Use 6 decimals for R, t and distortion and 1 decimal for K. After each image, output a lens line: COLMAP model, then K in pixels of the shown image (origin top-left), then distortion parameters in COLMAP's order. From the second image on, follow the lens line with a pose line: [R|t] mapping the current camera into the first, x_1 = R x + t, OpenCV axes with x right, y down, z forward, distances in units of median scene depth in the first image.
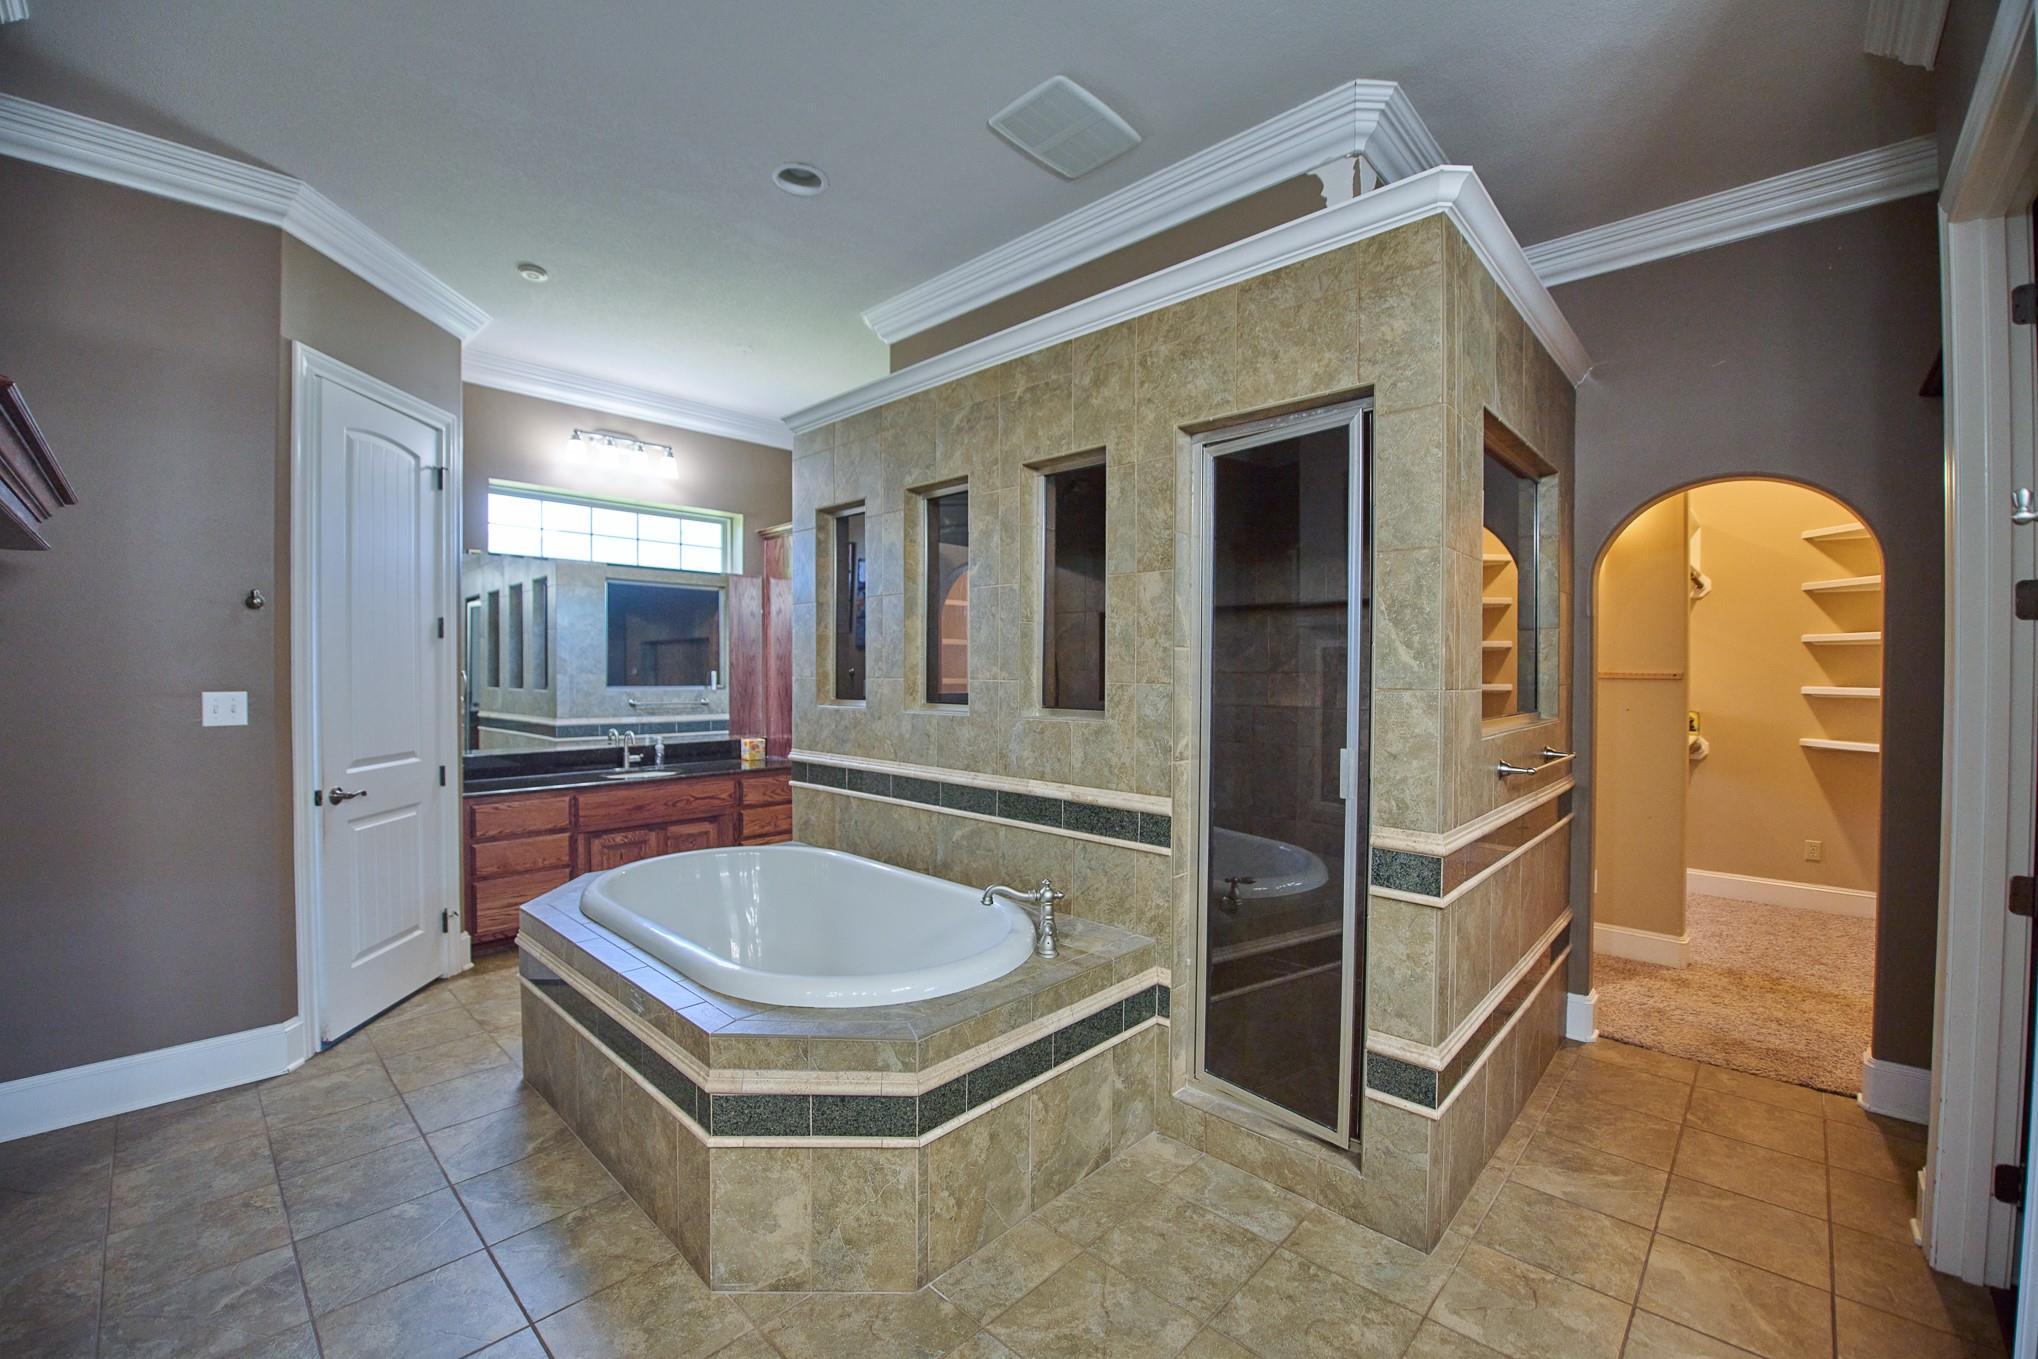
lens RADIAL K [[826.3, 0, 1019.0], [0, 826.3, 679.5], [0, 0, 1]] dist [-0.020705, -0.000058]
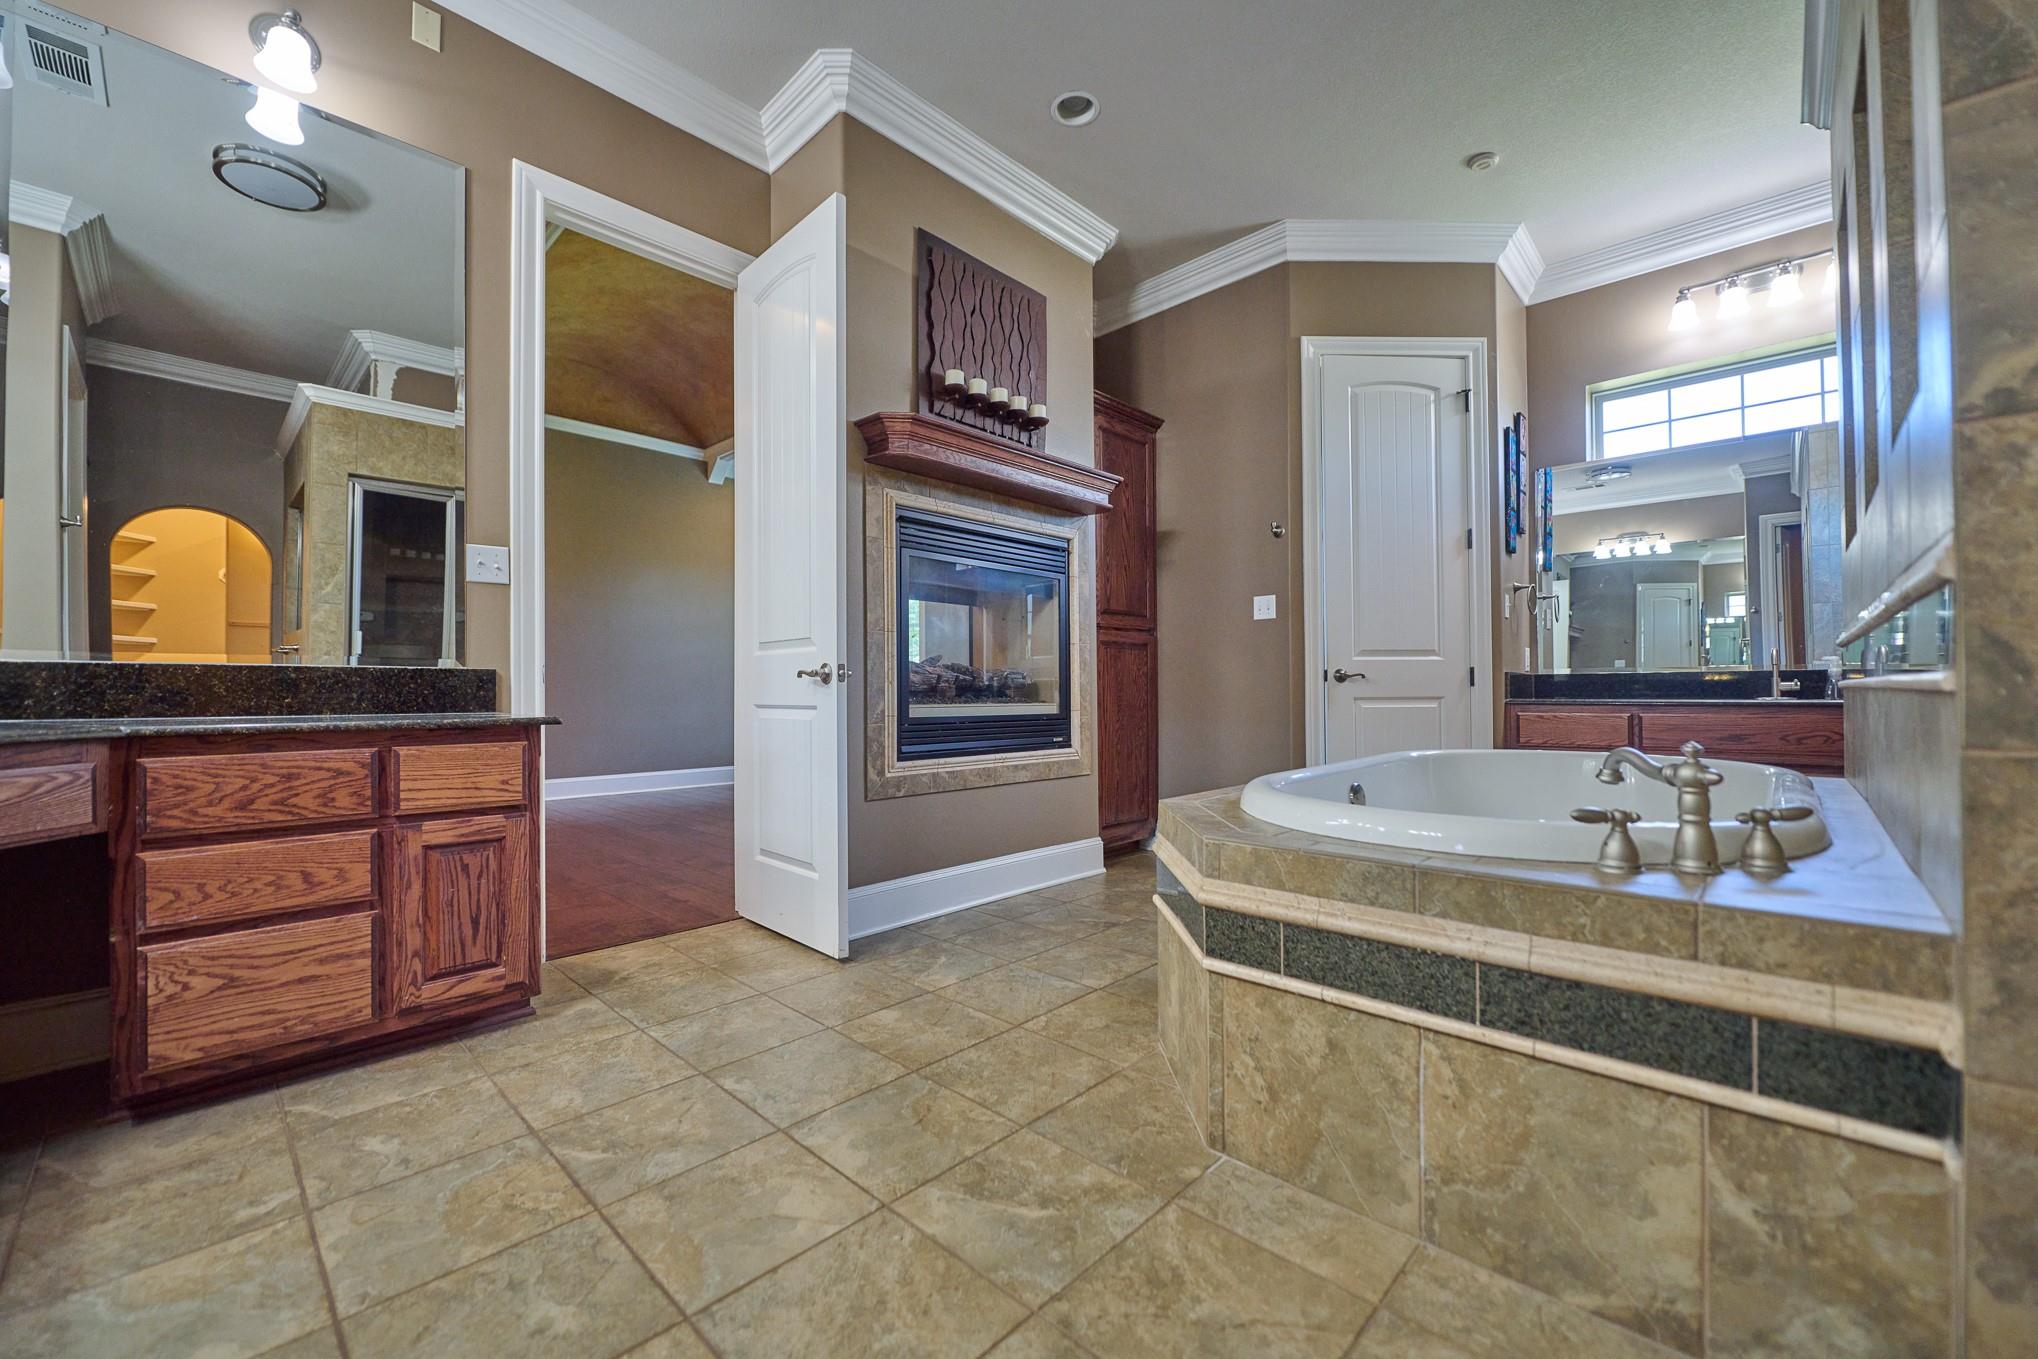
lens RADIAL K [[817.9, 0, 1019.0], [0, 817.9, 679.5], [0, 0, 1]] dist [-0.001216, -0.000081]
pose [[0.000940, -0.023365, -0.999727, 0.483721], [-0.006103, 0.999708, -0.023371, 0.200375], [0.999981, 0.006123, 0.000797, 0.545631]]
